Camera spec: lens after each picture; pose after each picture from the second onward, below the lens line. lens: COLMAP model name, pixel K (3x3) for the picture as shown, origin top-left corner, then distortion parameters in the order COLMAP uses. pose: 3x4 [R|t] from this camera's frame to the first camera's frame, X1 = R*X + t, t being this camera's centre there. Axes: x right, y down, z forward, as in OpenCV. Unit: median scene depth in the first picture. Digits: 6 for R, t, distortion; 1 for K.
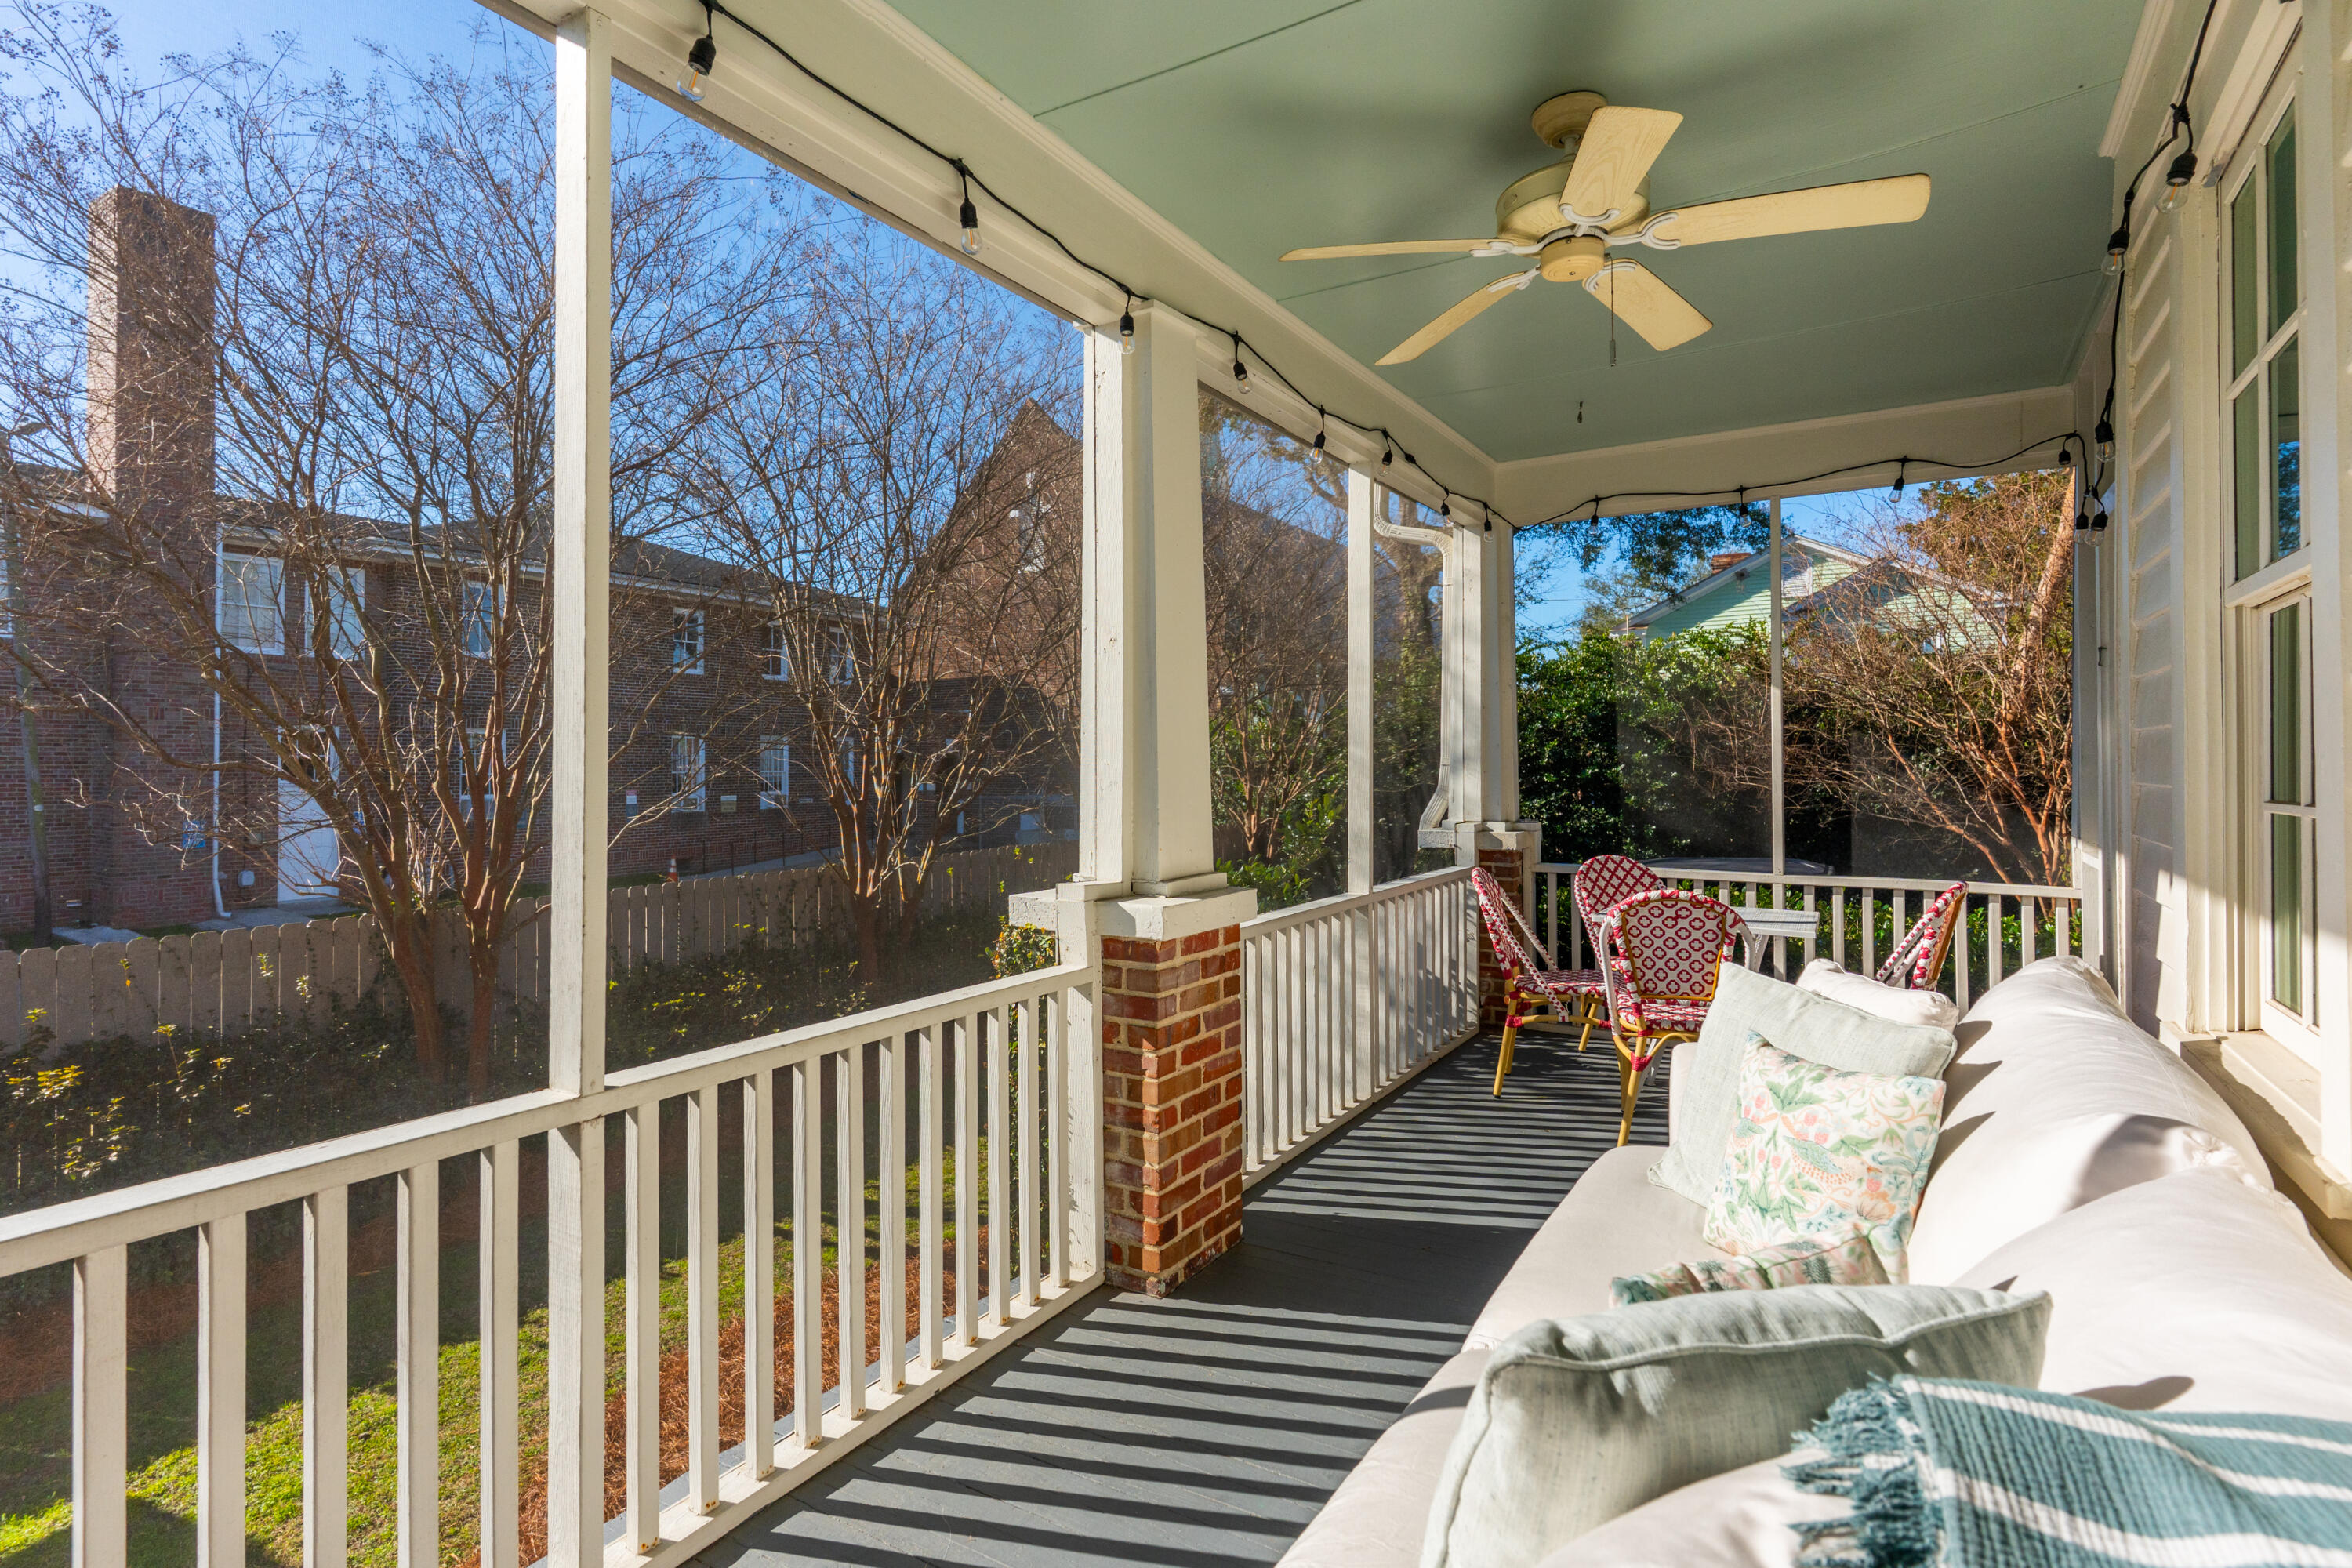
lens RADIAL K [[1138.4, 0, 1176.0], [0, 1138.4, 784.0], [0, 0, 1]] dist [0.001692, 0.000427]
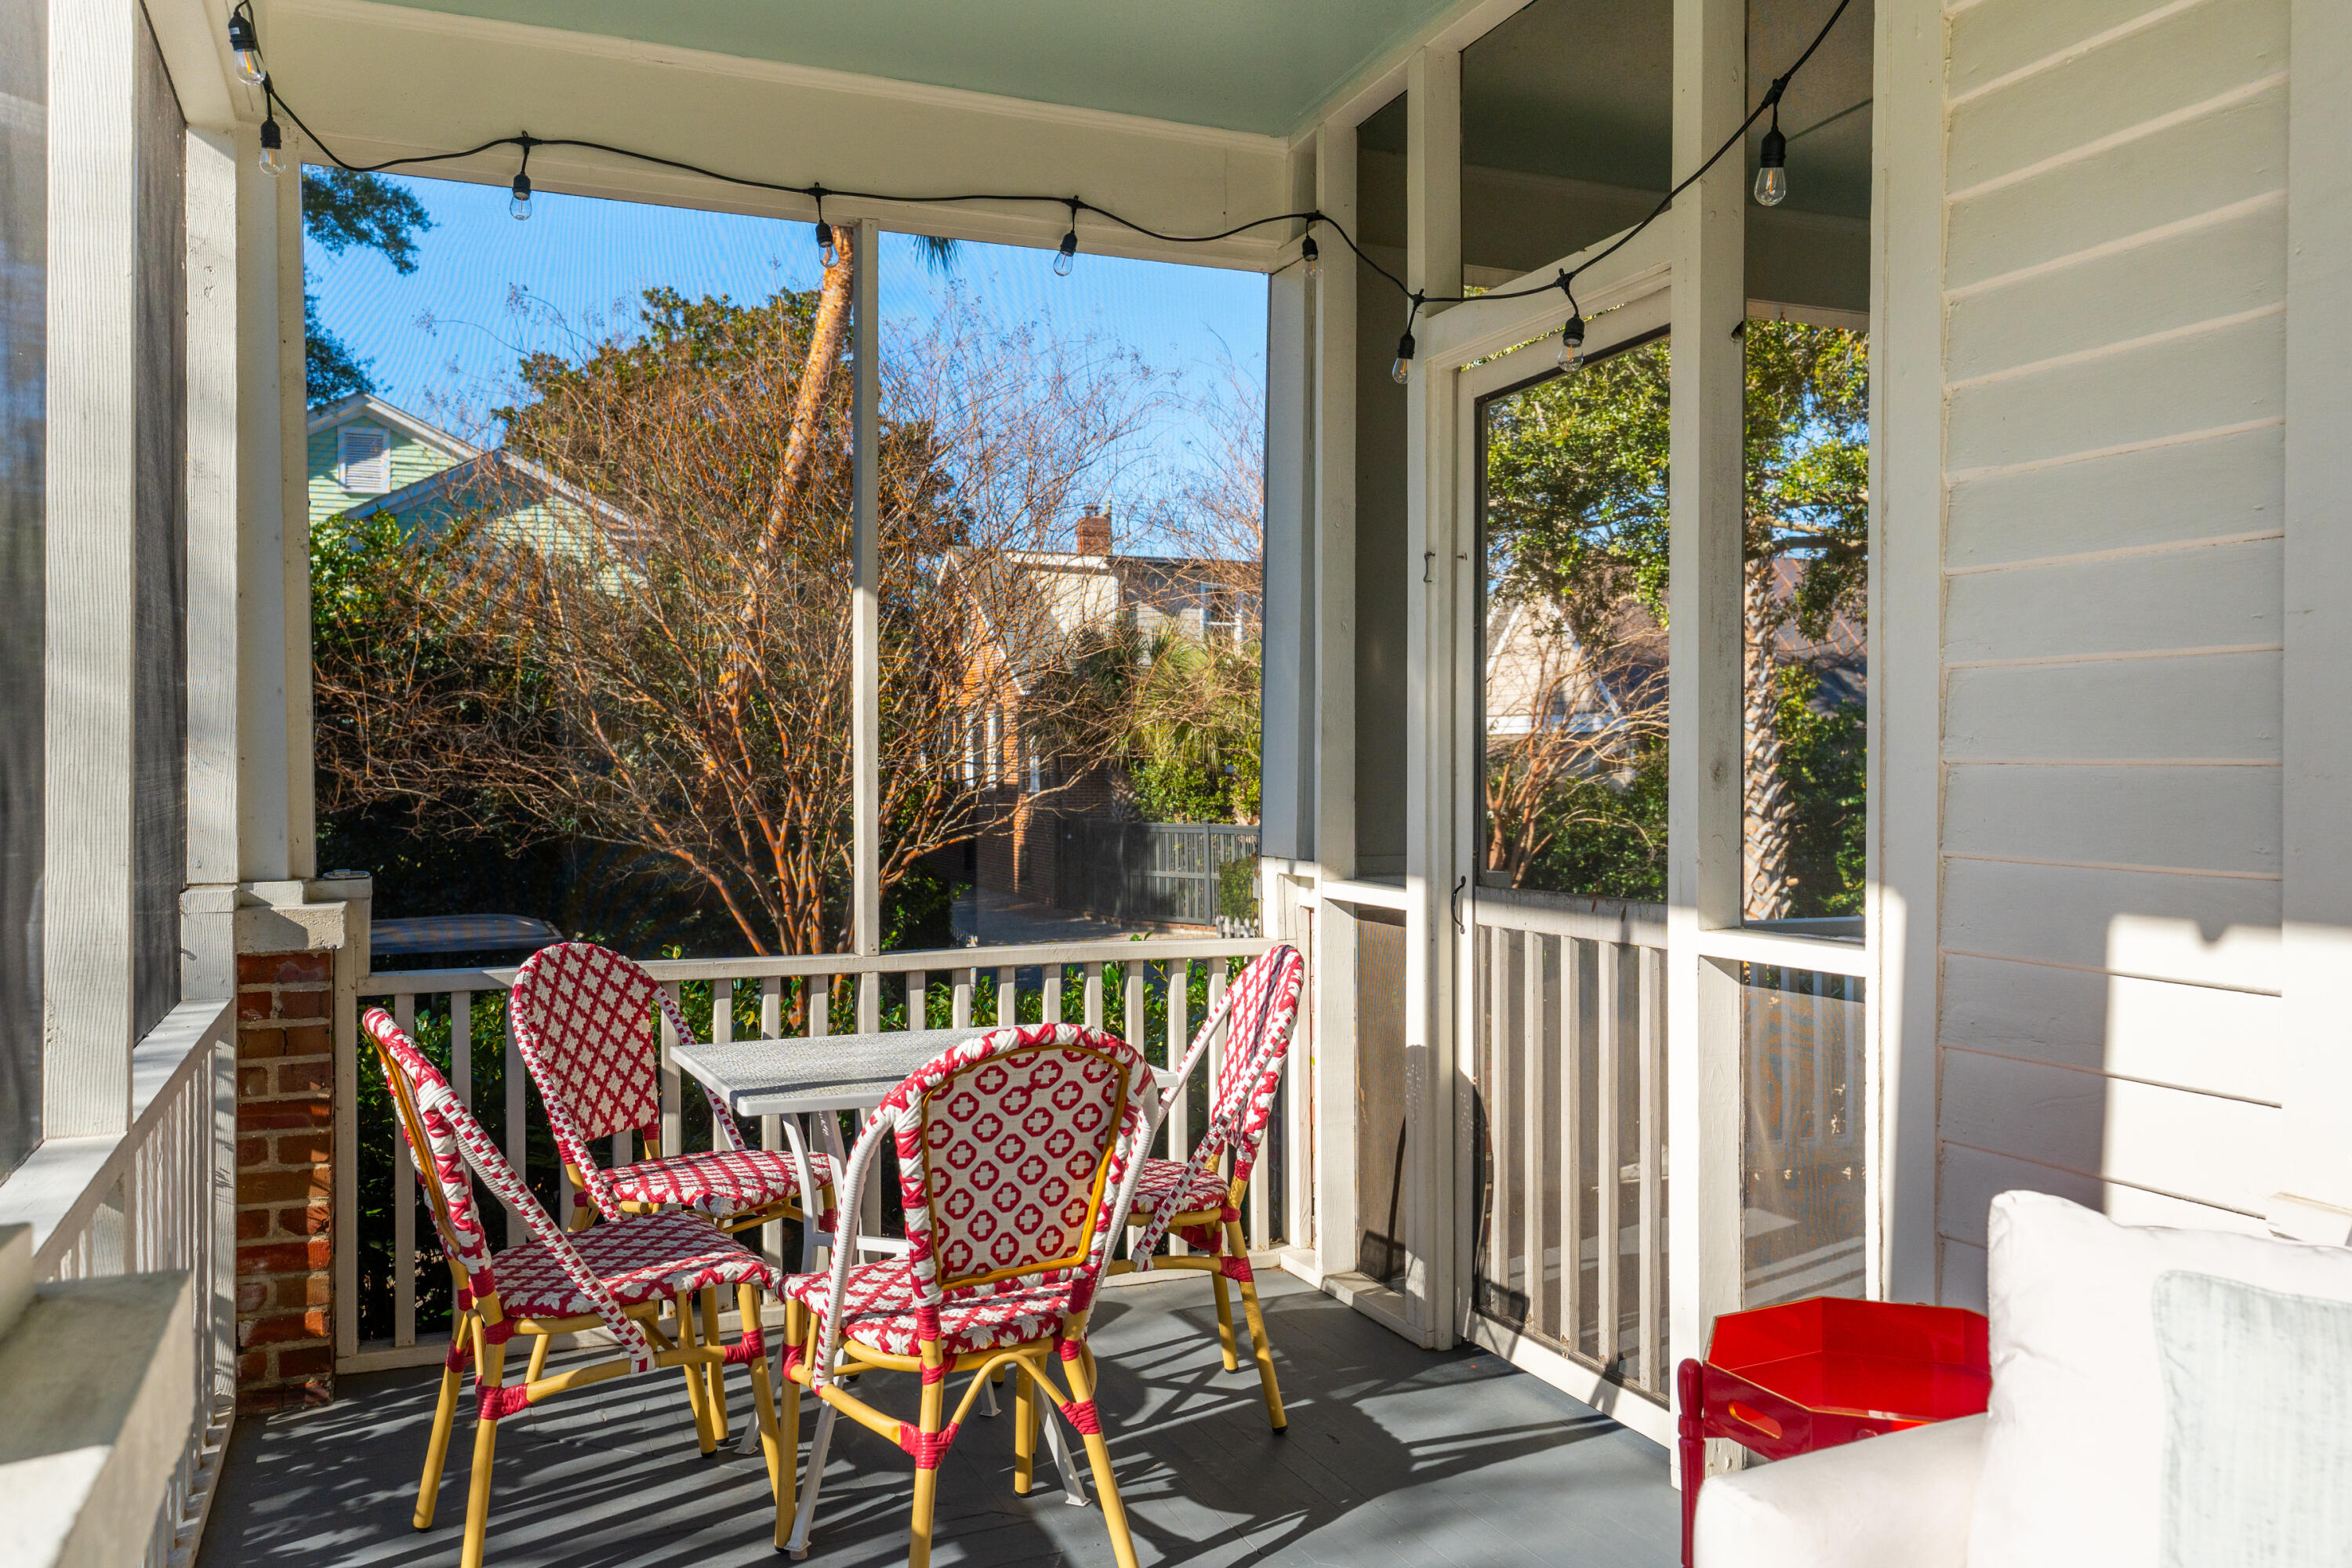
lens RADIAL K [[1822.3, 0, 1176.0], [0, 1822.3, 784.0], [0, 0, 1]] dist [-0.001081, 0.003756]
pose [[0.588193, -0.009589, 0.808664, -0.056598], [0.013766, 0.999904, 0.001844, 0.001909], [-0.808604, 0.010047, 0.588268, 0.386081]]
